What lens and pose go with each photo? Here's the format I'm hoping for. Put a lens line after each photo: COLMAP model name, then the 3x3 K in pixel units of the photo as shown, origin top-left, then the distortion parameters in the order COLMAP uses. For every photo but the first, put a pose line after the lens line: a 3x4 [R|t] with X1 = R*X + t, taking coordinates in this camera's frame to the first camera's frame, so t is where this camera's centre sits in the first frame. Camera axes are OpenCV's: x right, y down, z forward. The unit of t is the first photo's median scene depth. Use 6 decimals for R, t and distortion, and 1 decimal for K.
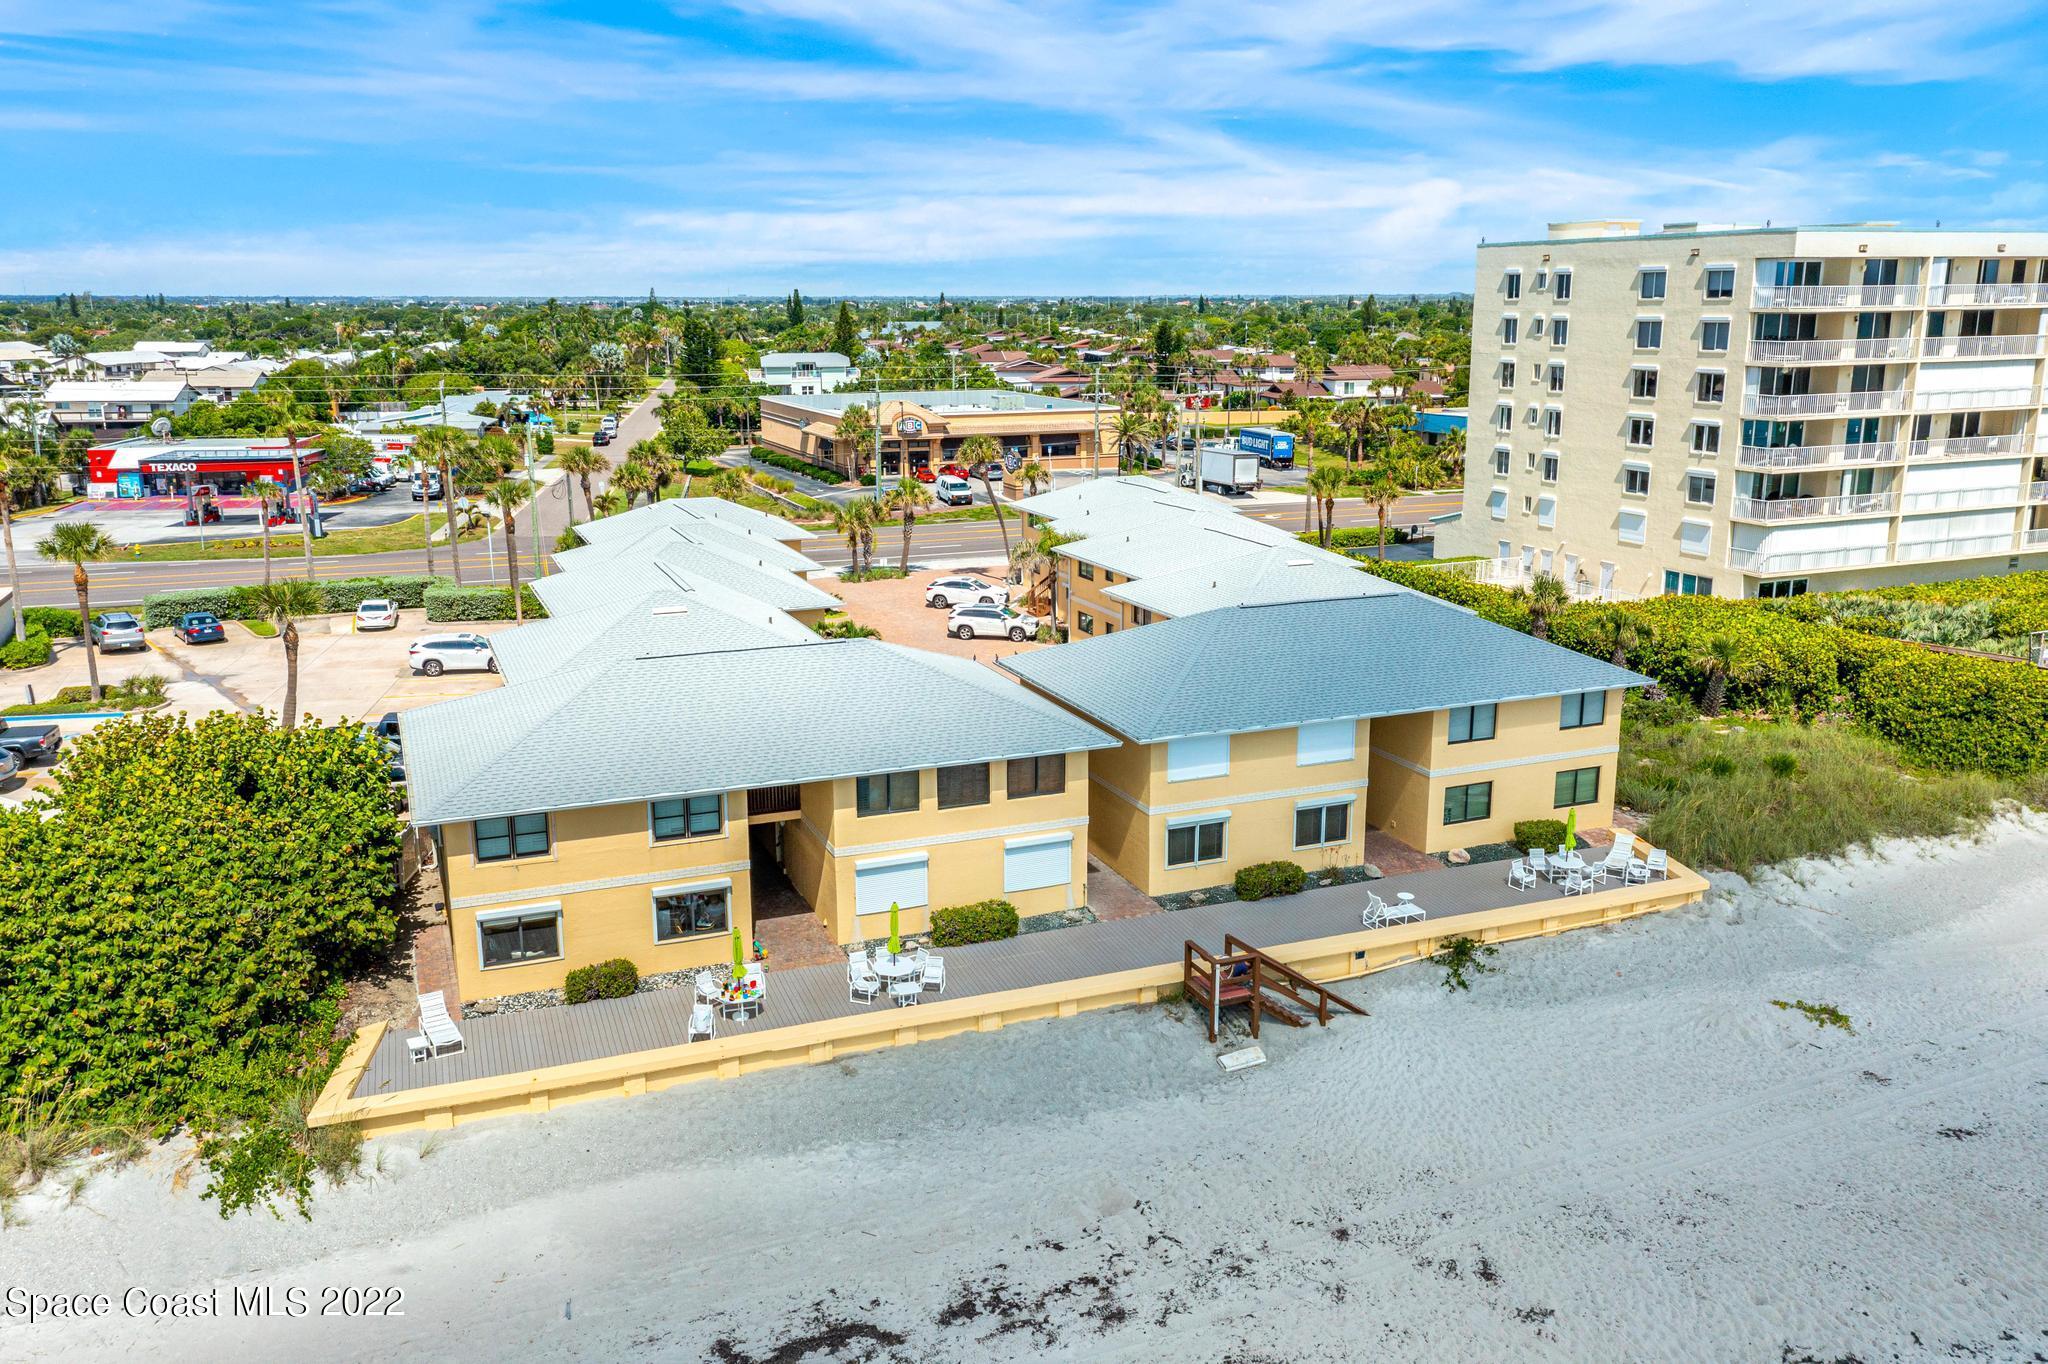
lens RADIAL K [[1605.6, 0, 1015.5], [0, 1605.6, 673.5], [0, 0, 1]] dist [-0.002136, 0.033462]
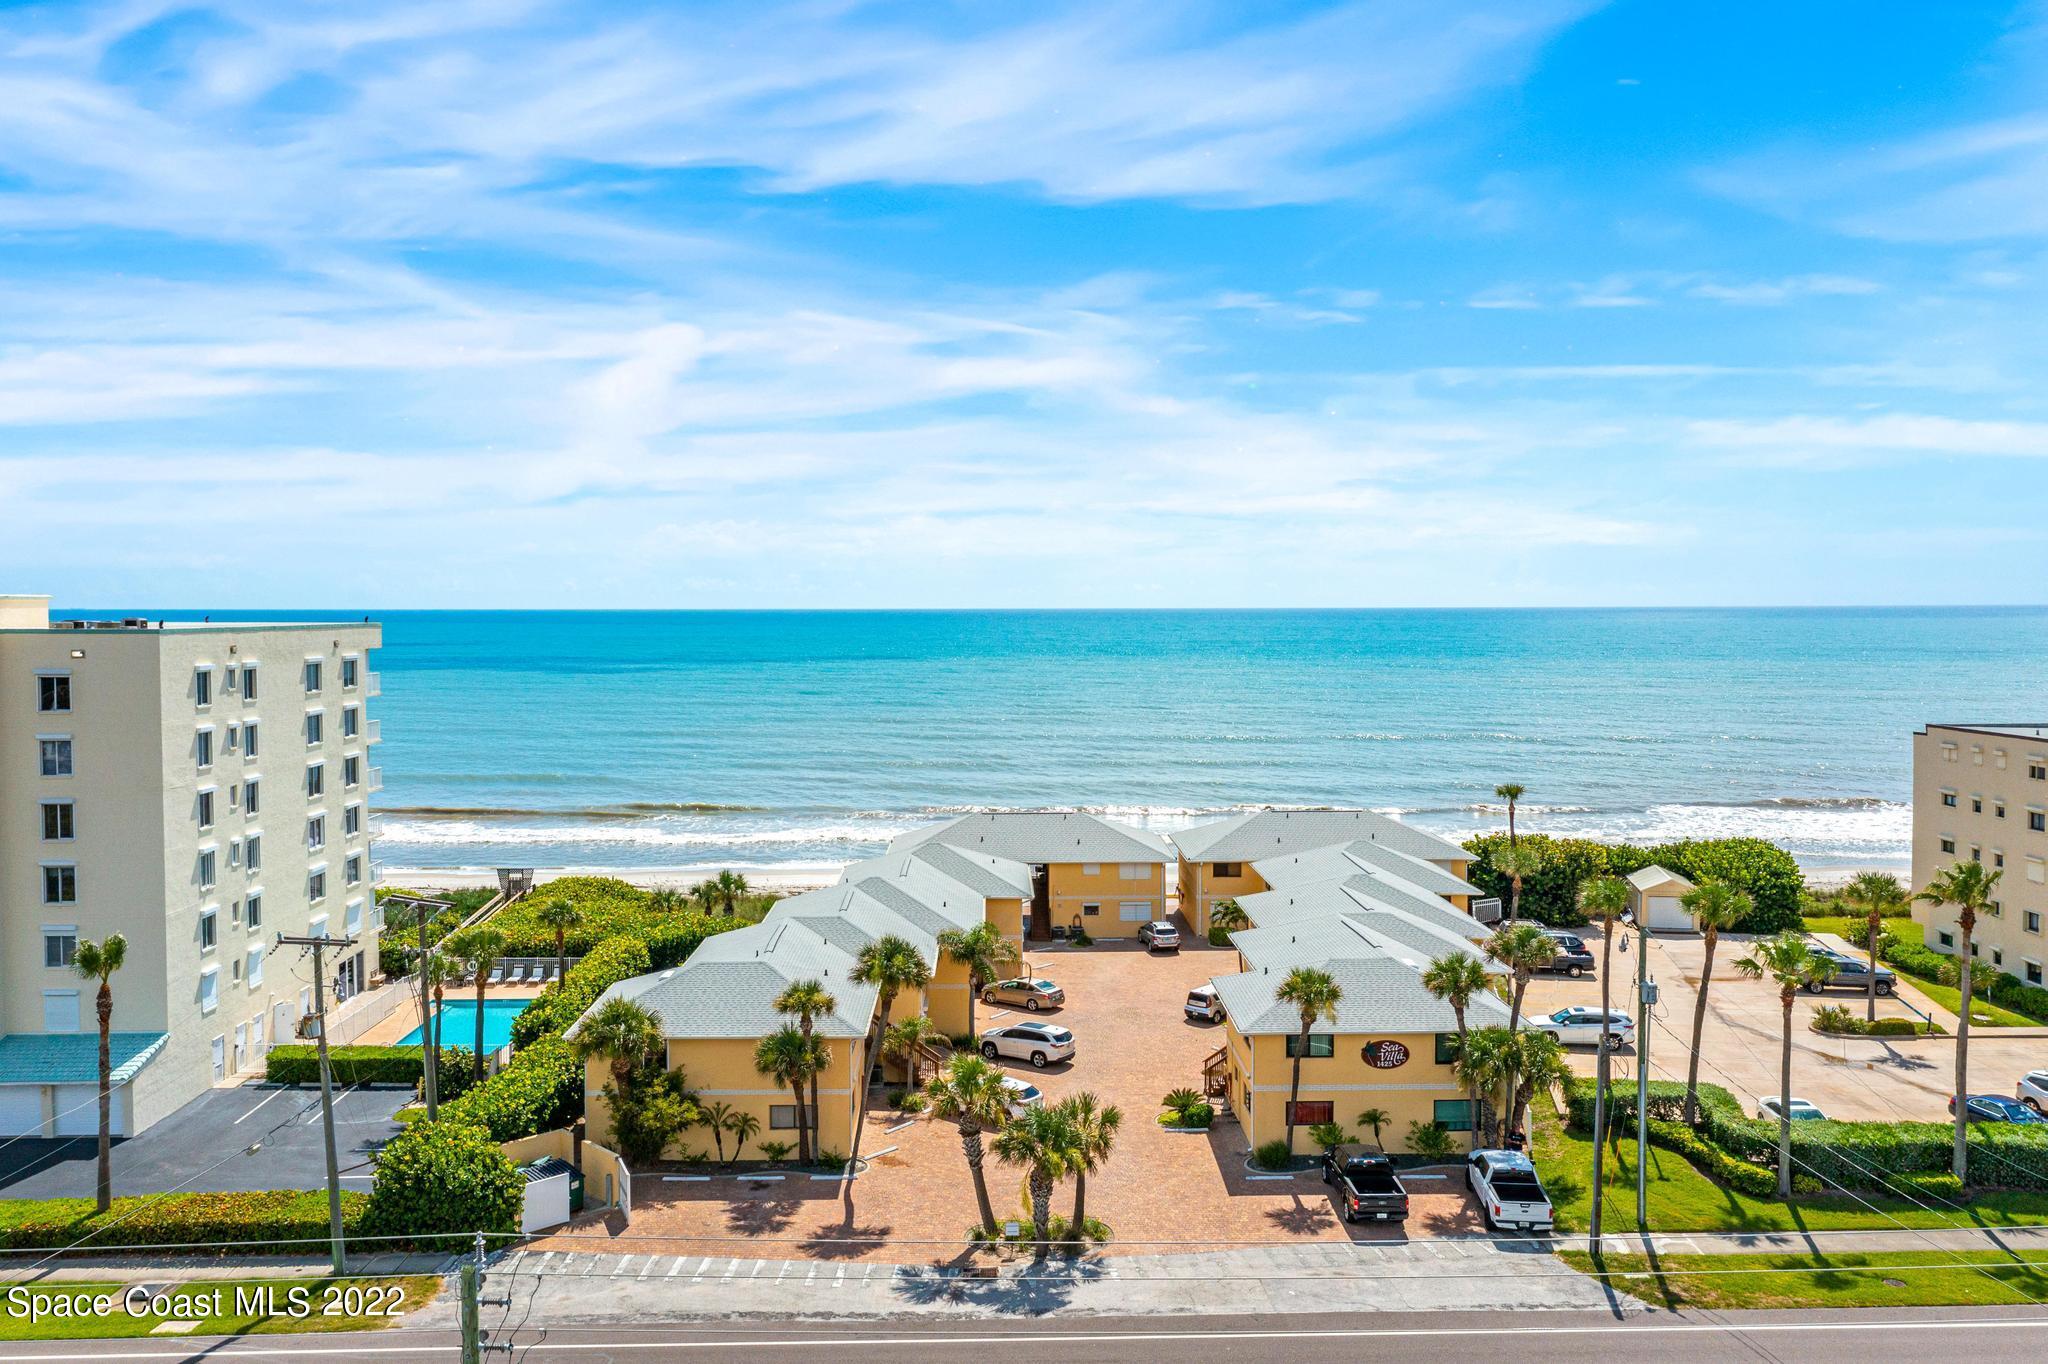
lens RADIAL K [[1605.6, 0, 1015.5], [0, 1605.6, 673.5], [0, 0, 1]] dist [-0.002136, 0.033462]
pose [[-0.939430, -0.003244, 0.342725, -0.313278], [0.088024, 0.964132, 0.250404, -0.454325], [-0.331245, 0.265405, -0.905449, 1.758110]]
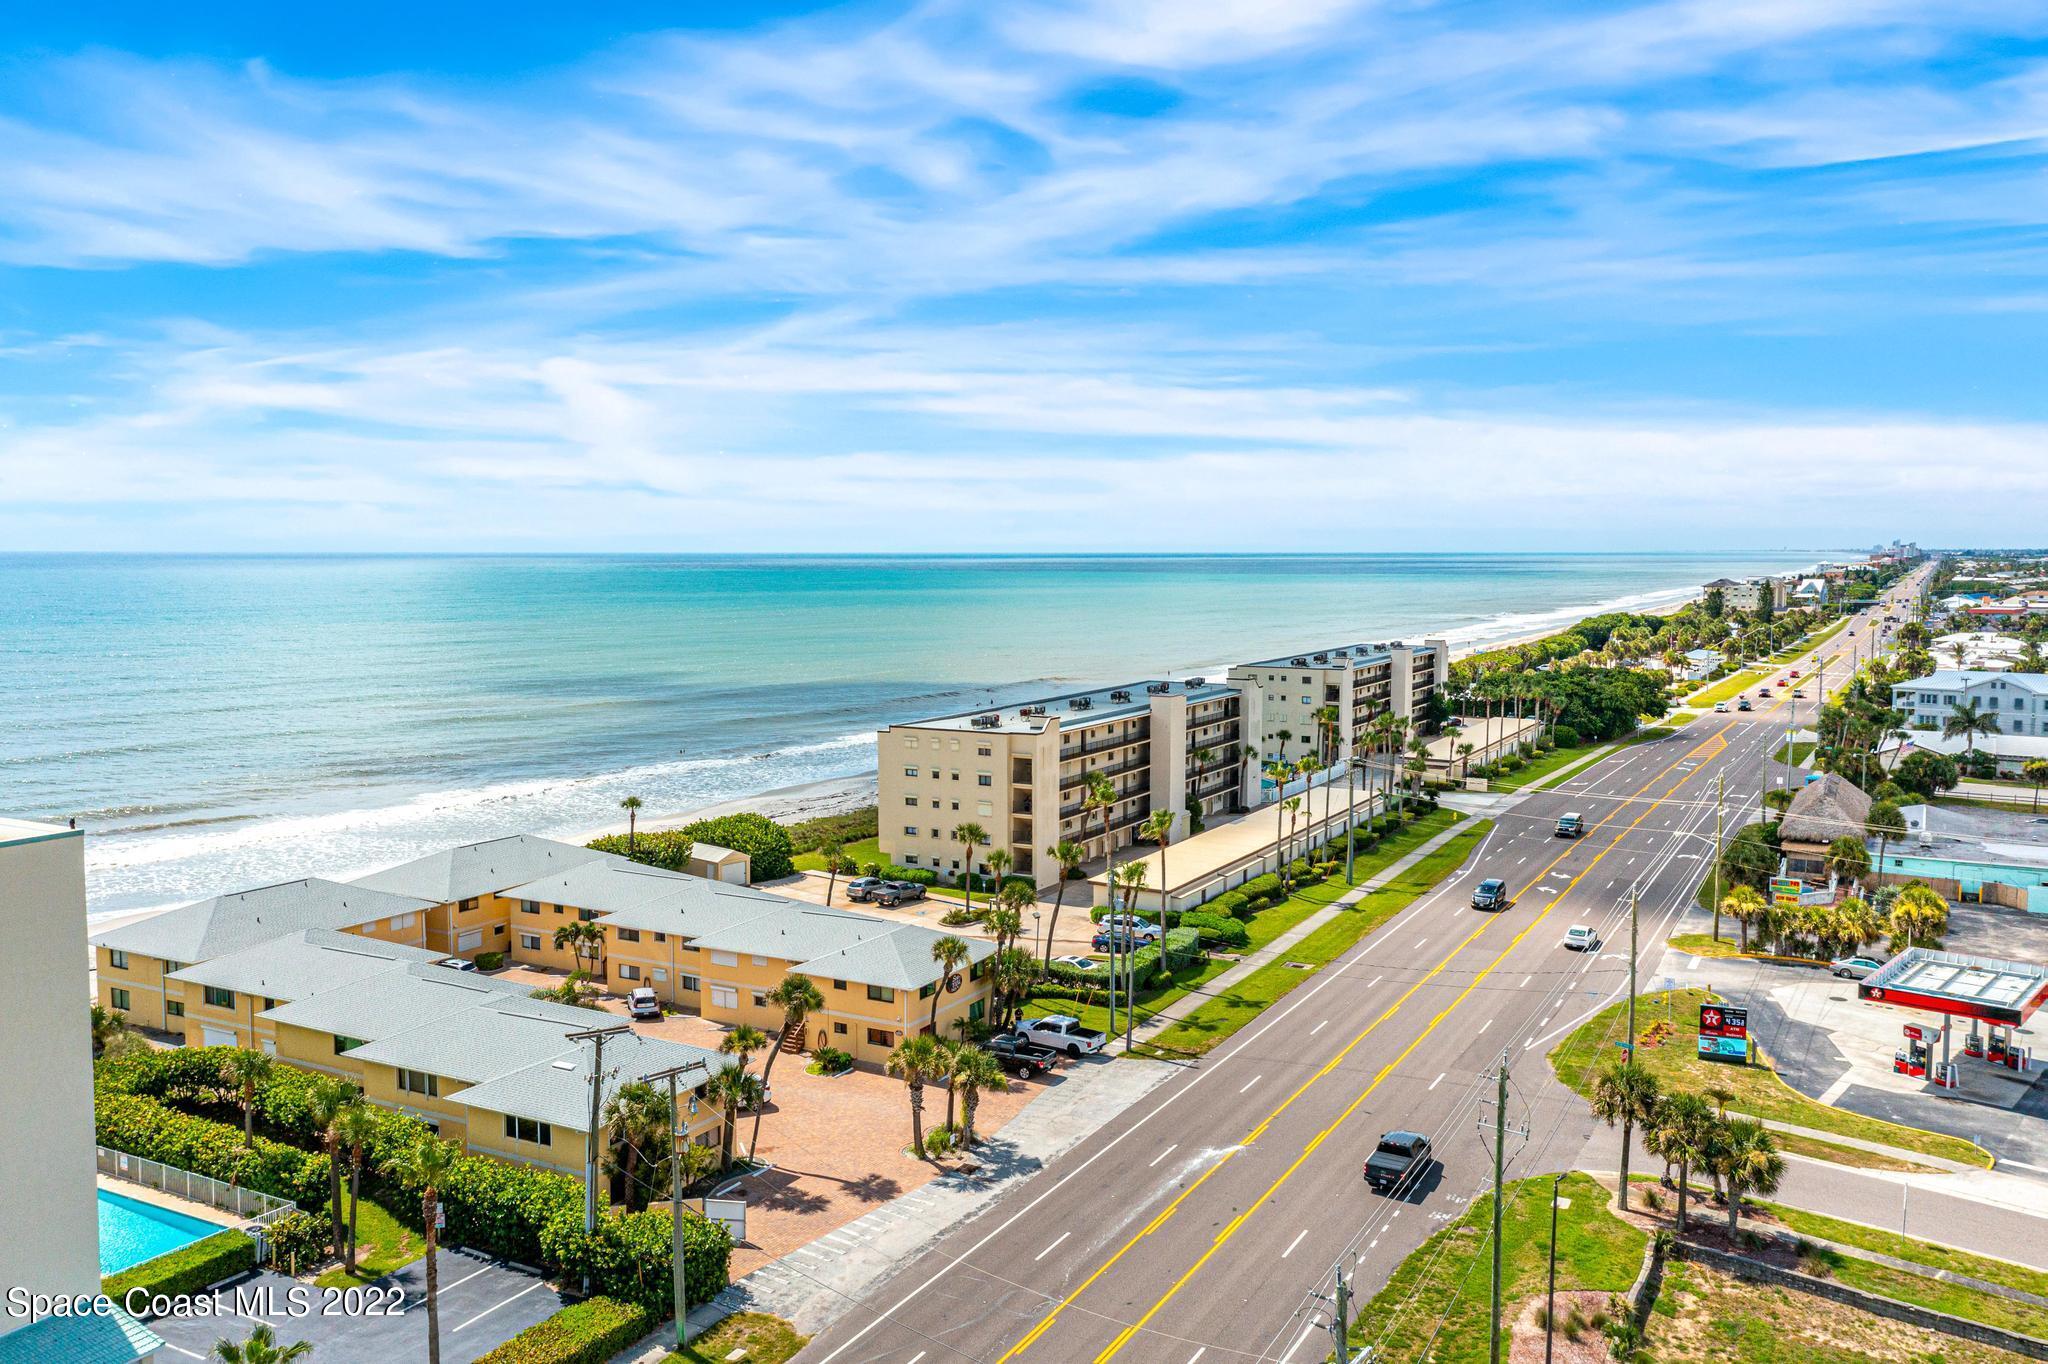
lens RADIAL K [[1605.6, 0, 1015.5], [0, 1605.6, 673.5], [0, 0, 1]] dist [-0.002136, 0.033462]
pose [[-0.766406, 0.054807, -0.640014, 0.461552], [-0.140267, 0.958030, 0.250008, -0.590013], [0.626855, 0.281380, -0.726552, 1.878310]]
